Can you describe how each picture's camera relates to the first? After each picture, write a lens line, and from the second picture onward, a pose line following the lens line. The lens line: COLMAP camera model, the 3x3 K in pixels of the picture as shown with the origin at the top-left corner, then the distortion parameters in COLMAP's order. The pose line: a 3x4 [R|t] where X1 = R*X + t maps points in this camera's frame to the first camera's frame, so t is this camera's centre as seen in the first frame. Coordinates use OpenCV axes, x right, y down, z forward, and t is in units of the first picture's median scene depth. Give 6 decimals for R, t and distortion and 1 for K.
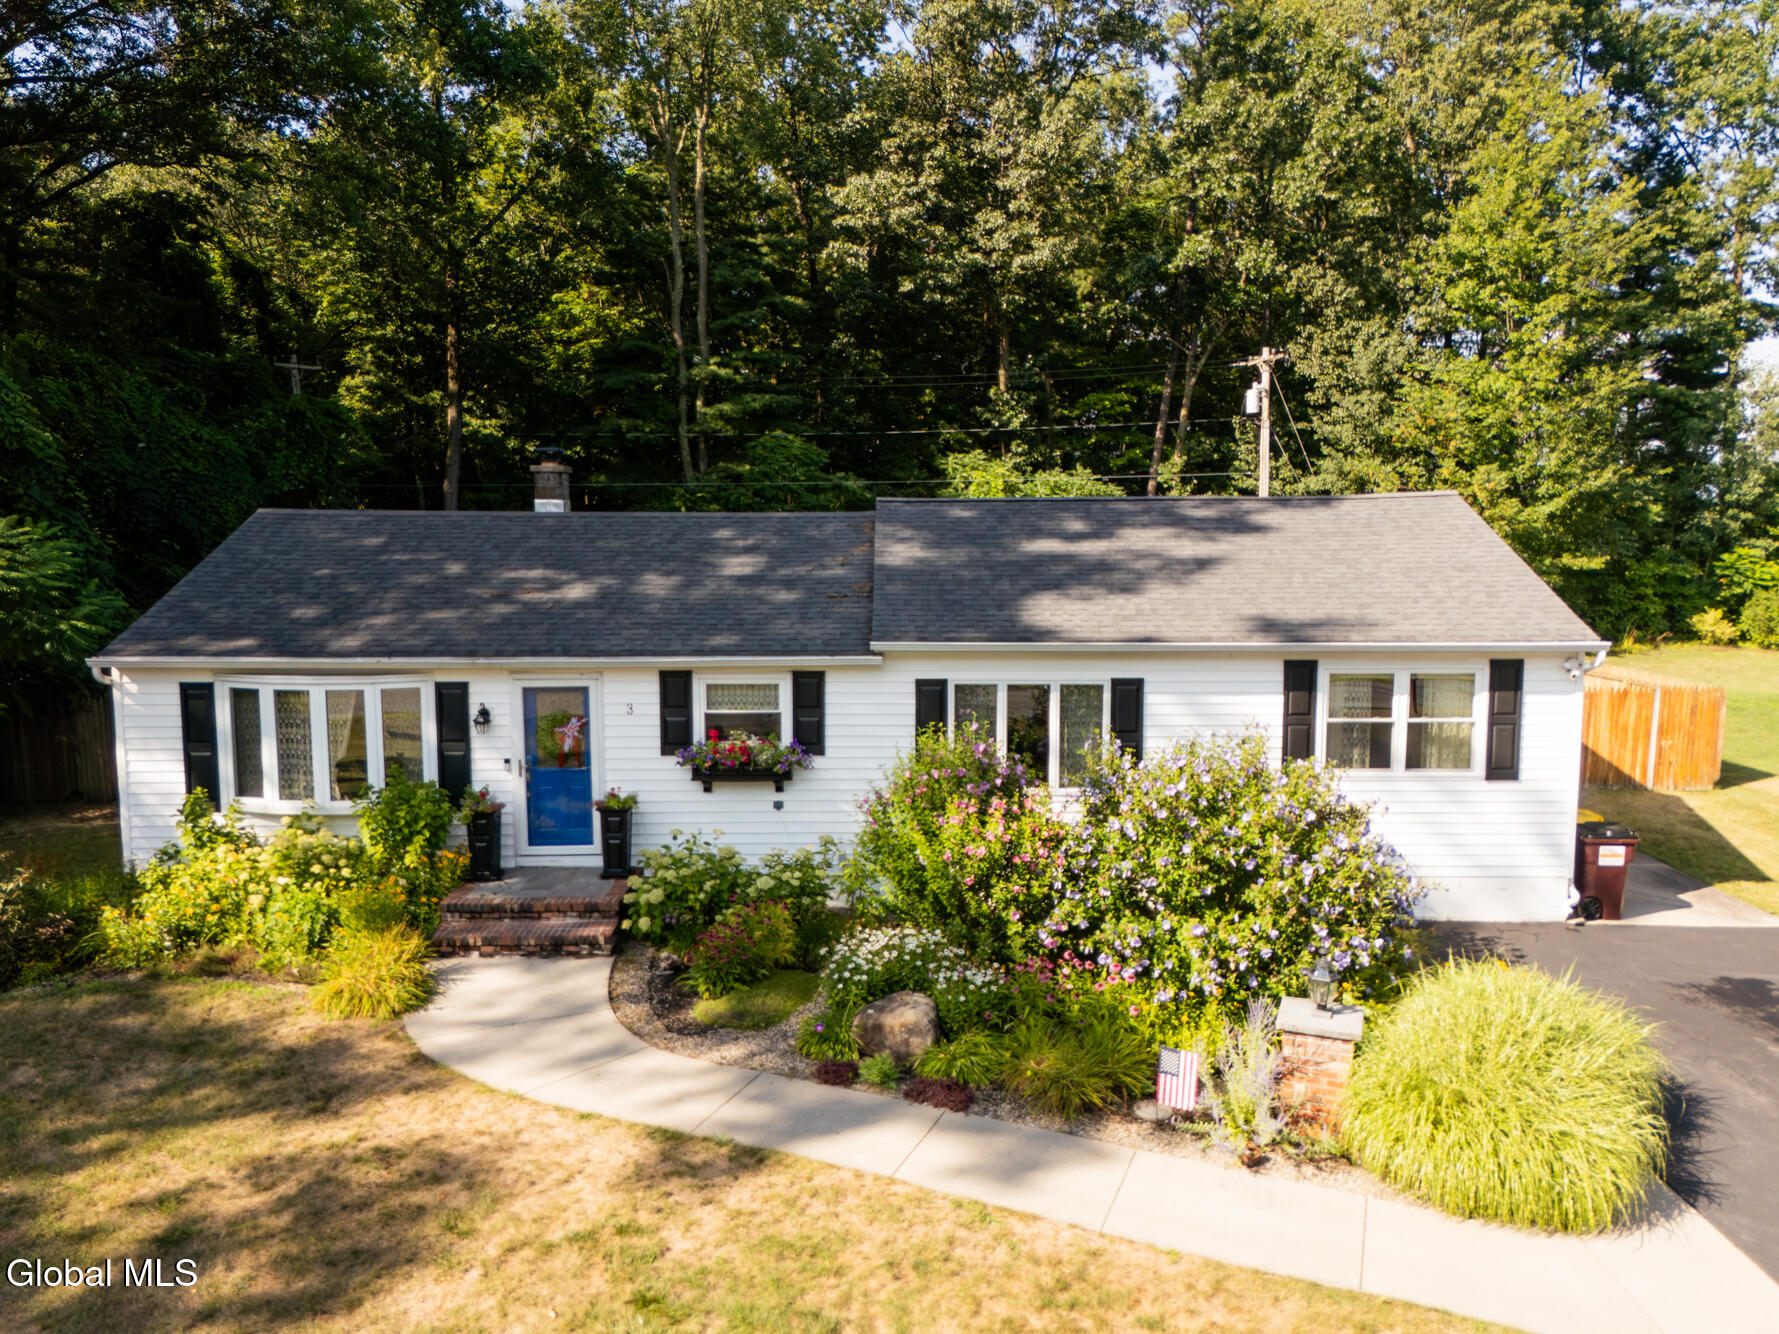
lens RADIAL K [[1313.6, 0, 895.9], [0, 1313.6, 670.3], [0, 0, 1]] dist [0.070654, -0.050998]
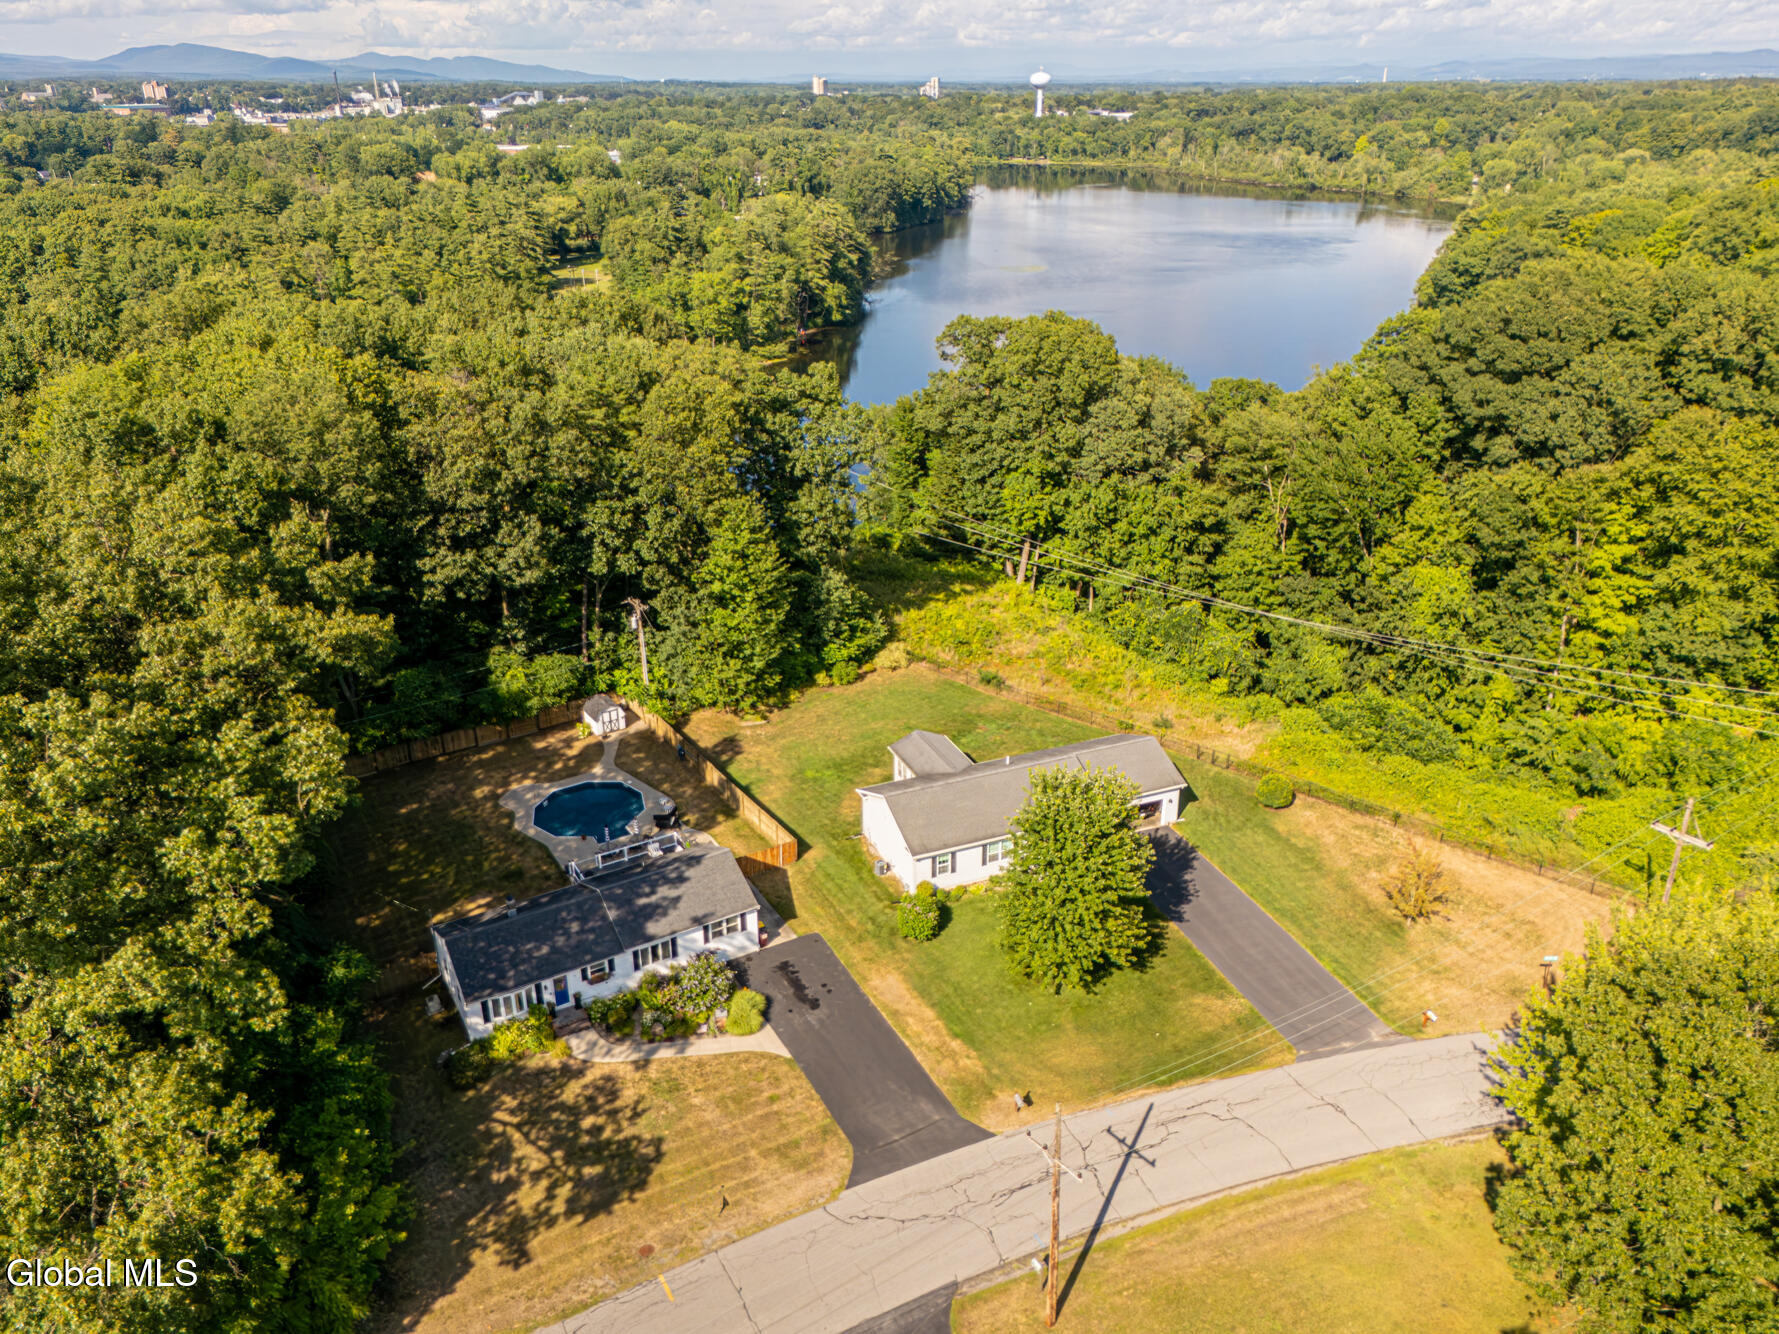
lens RADIAL K [[1309.1, 0, 898.4], [0, 1309.1, 669.1], [0, 0, 1]] dist [0.081786, -0.067606]
pose [[0.863426, -0.209876, 0.458745, -1.144962], [0.061937, 0.946574, 0.316483, -2.451184], [-0.500658, -0.244846, 0.830296, -3.269005]]
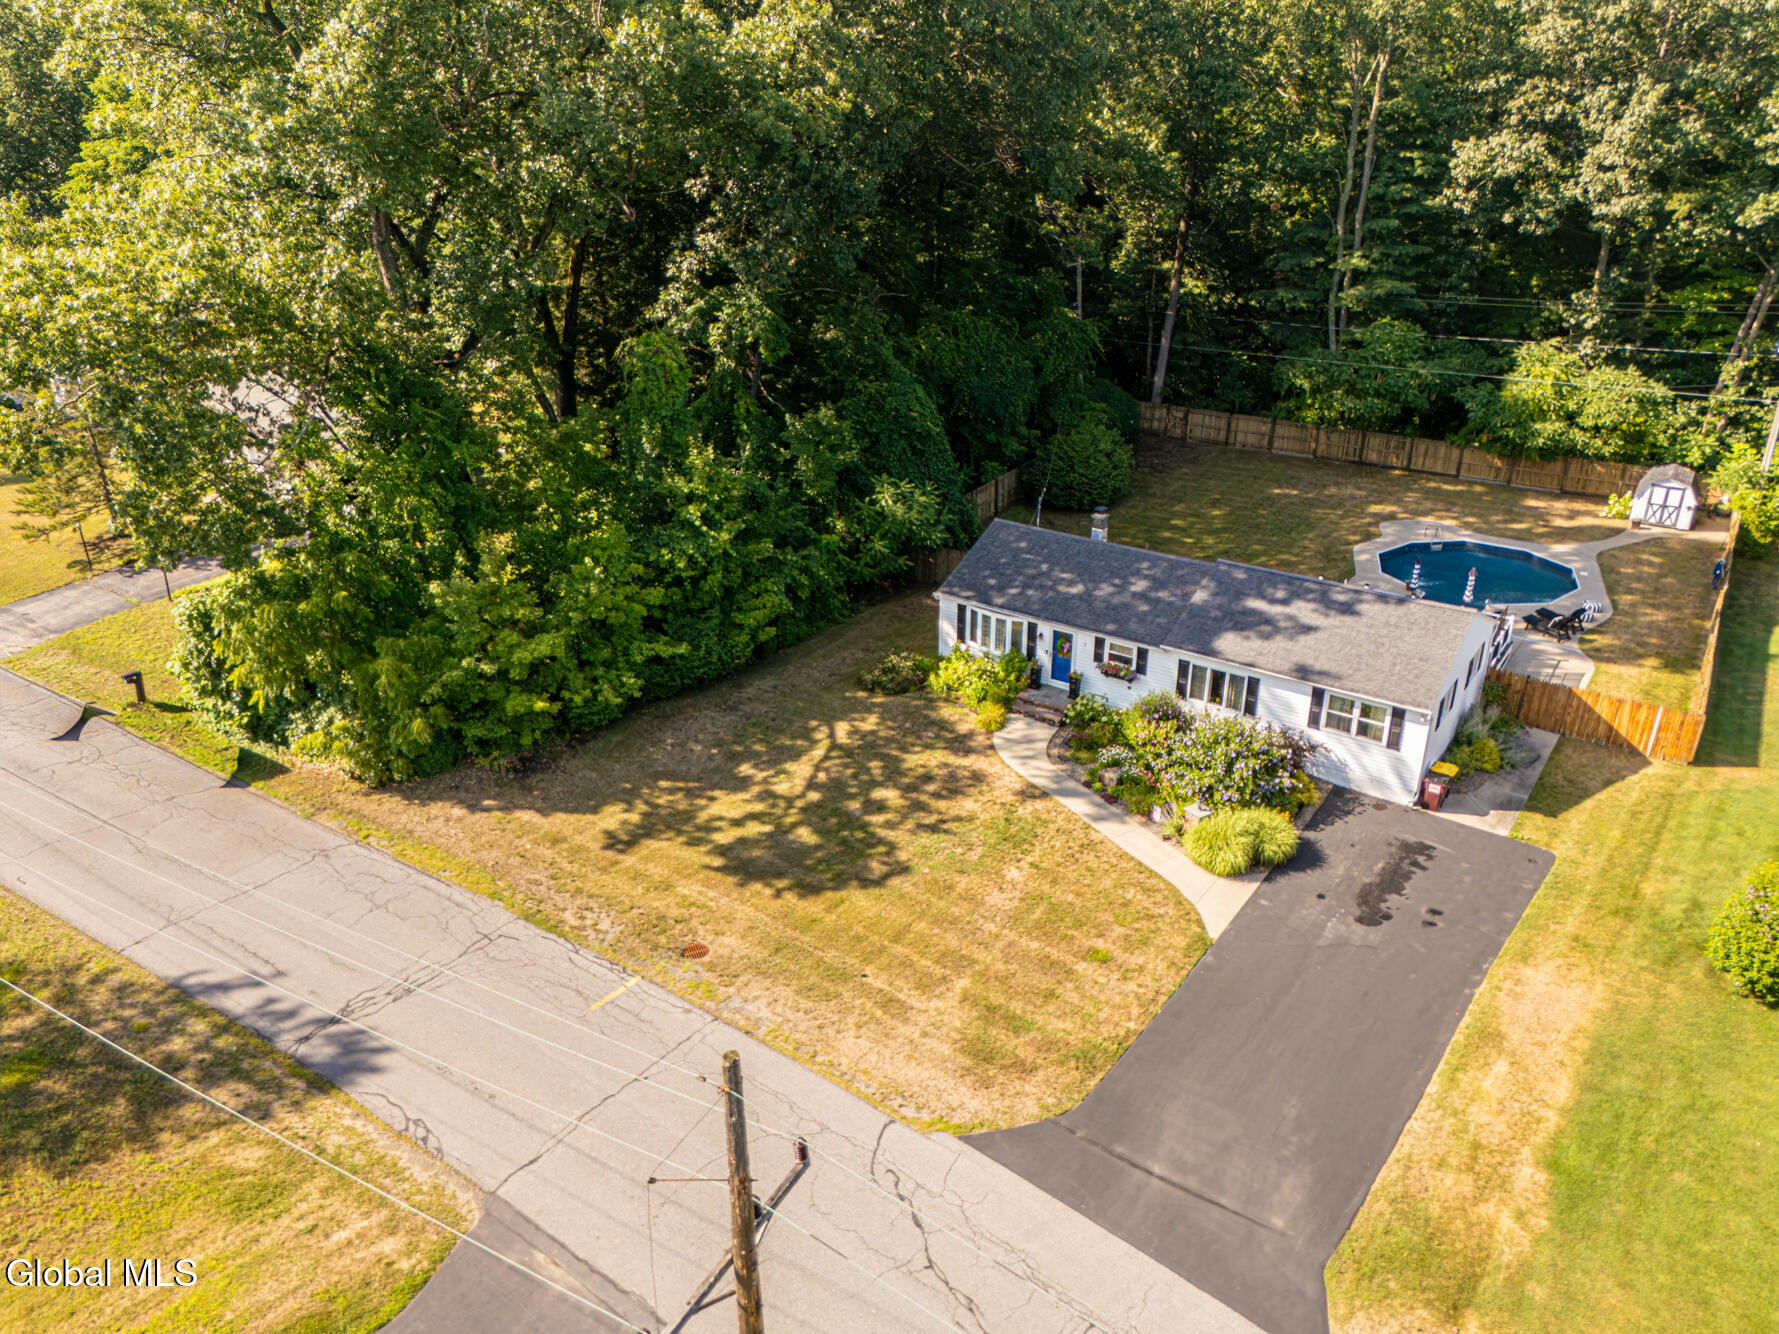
lens RADIAL K [[1313.6, 0, 895.9], [0, 1313.6, 670.3], [0, 0, 1]] dist [0.070654, -0.050998]
pose [[0.816883, 0.244868, -0.522246, 0.977579], [-0.066988, 0.939564, 0.335757, -0.856575], [0.572900, -0.239289, 0.783917, -1.511498]]
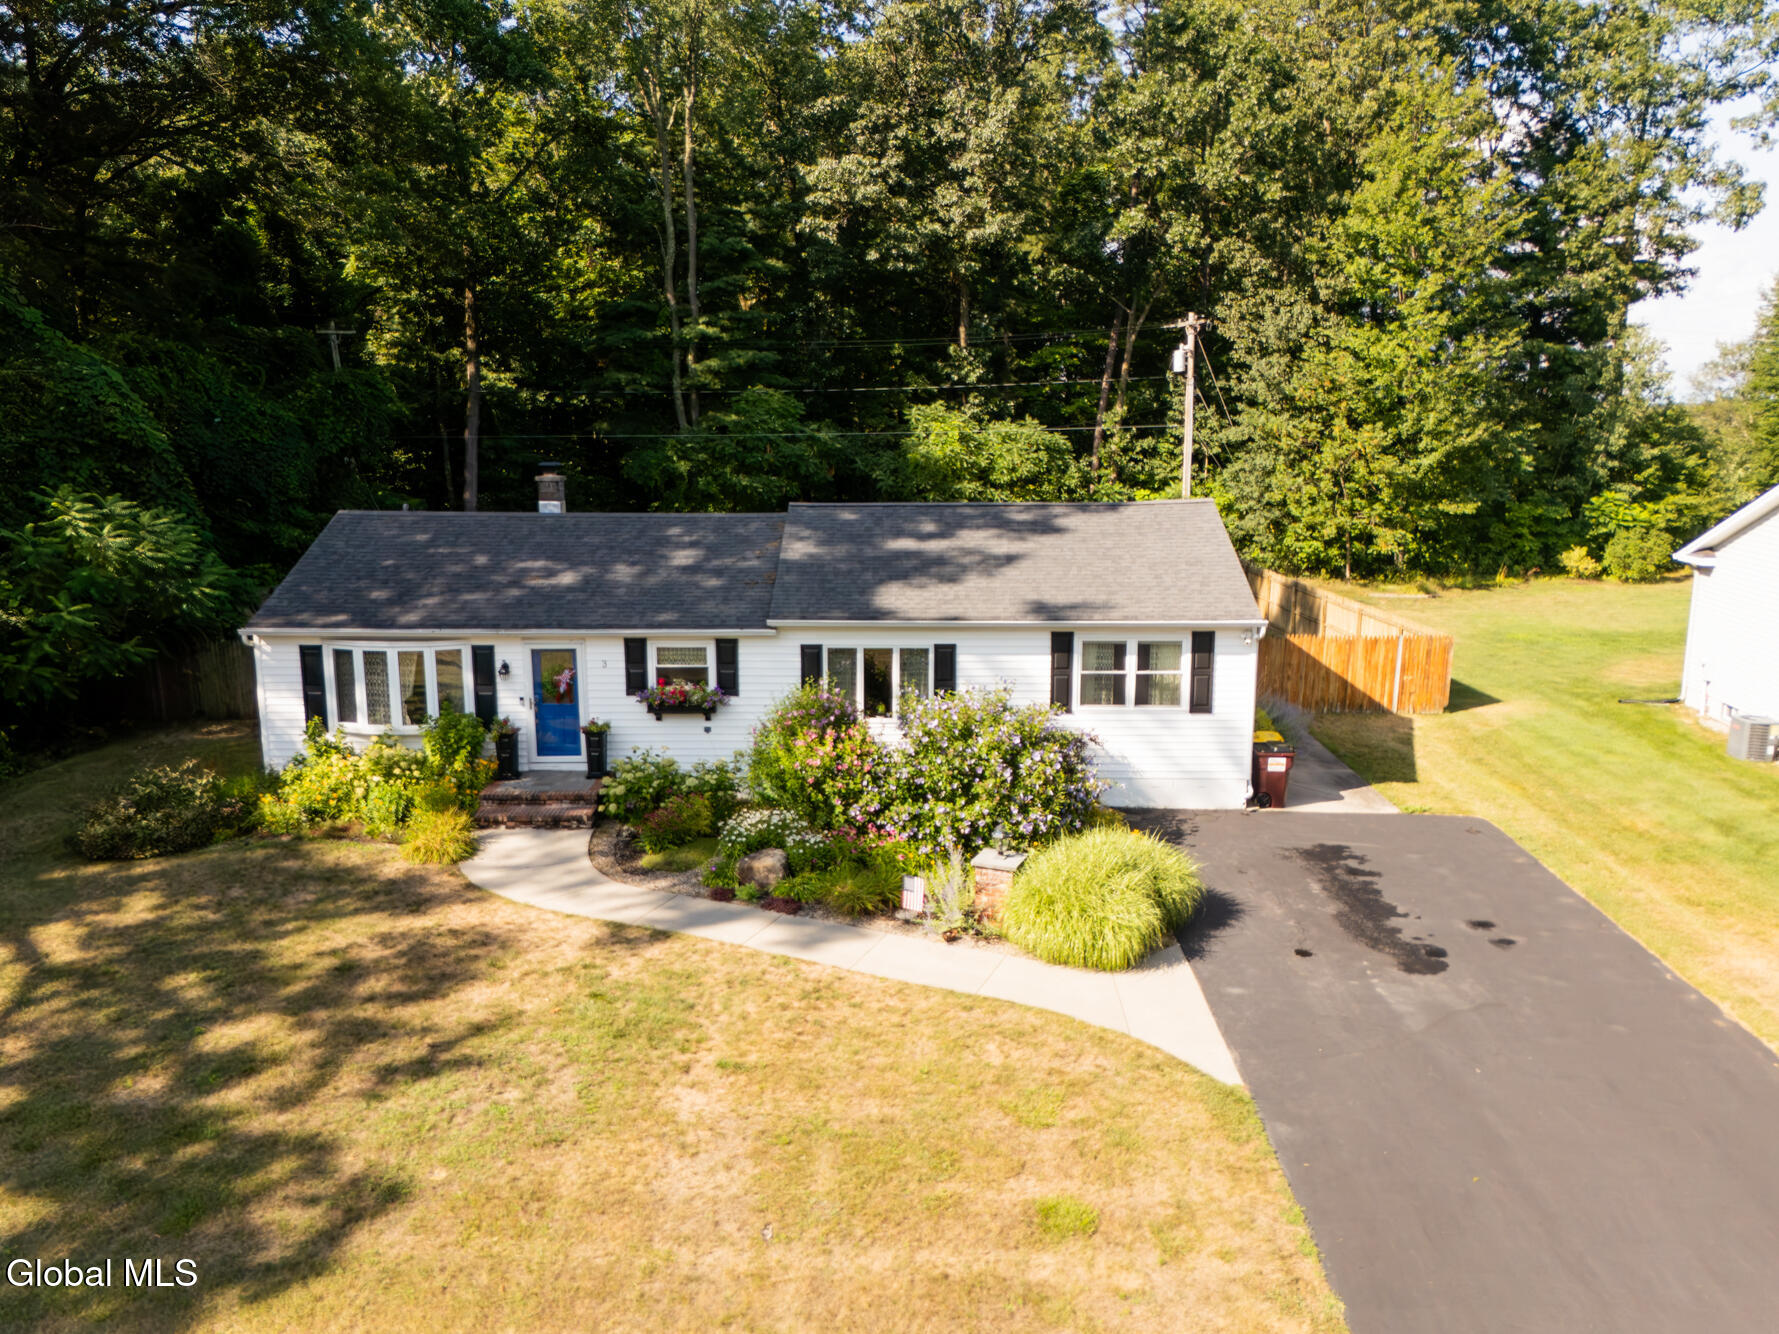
lens RADIAL K [[1319.0, 0, 895.9], [0, 1319.0, 669.7], [0, 0, 1]] dist [0.090476, -0.102881]
pose [[0.999873, 0.002561, -0.015716, 0.144472], [-0.001412, 0.997356, 0.072650, -0.071275], [0.015861, -0.072619, 0.997234, -0.460634]]
